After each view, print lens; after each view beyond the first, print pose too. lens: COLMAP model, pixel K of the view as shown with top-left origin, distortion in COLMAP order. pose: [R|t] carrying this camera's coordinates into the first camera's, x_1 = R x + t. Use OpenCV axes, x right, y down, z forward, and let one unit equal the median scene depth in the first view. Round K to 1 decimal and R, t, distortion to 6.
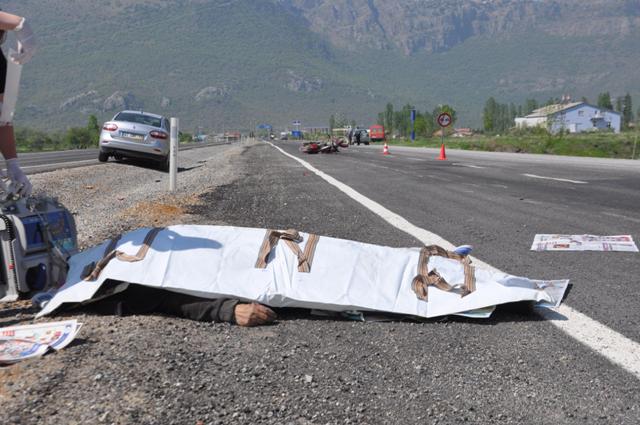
lens RADIAL K [[934.7, 0, 320.0], [0, 934.7, 212.5], [0, 0, 1]] dist [0.145089, 0.046887]
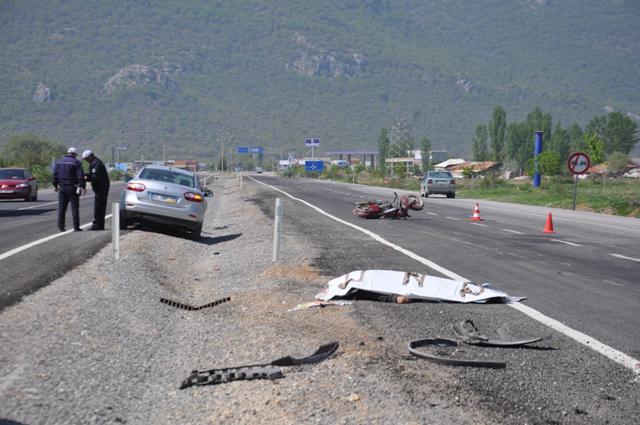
lens RADIAL K [[1911.5, 0, 320.0], [0, 1911.5, 212.5], [0, 0, 1]] dist [0.884925, 0.165914]
pose [[0.999658, 0.018188, -0.018815, -0.002620], [-0.019249, 0.998142, -0.057813, 0.002209], [0.017728, 0.058156, 0.998150, -0.058051]]
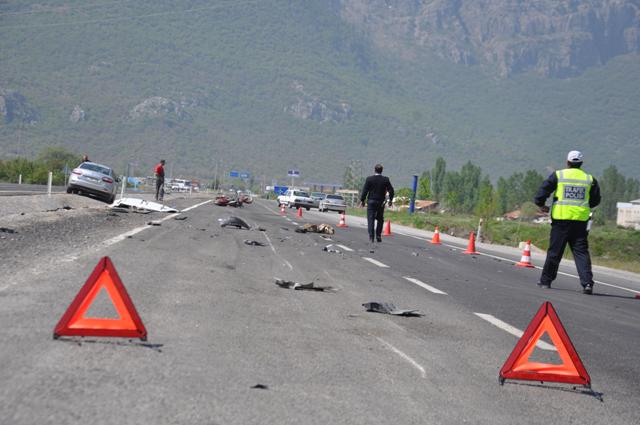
lens RADIAL K [[1622.2, 0, 320.0], [0, 1622.2, 212.5], [0, 0, 1]] dist [0.677720, 0.175785]
pose [[0.994500, 0.104201, -0.010613, 0.019039], [-0.104697, 0.991874, -0.072285, 0.011615], [0.002994, 0.072999, 0.997328, -0.152095]]
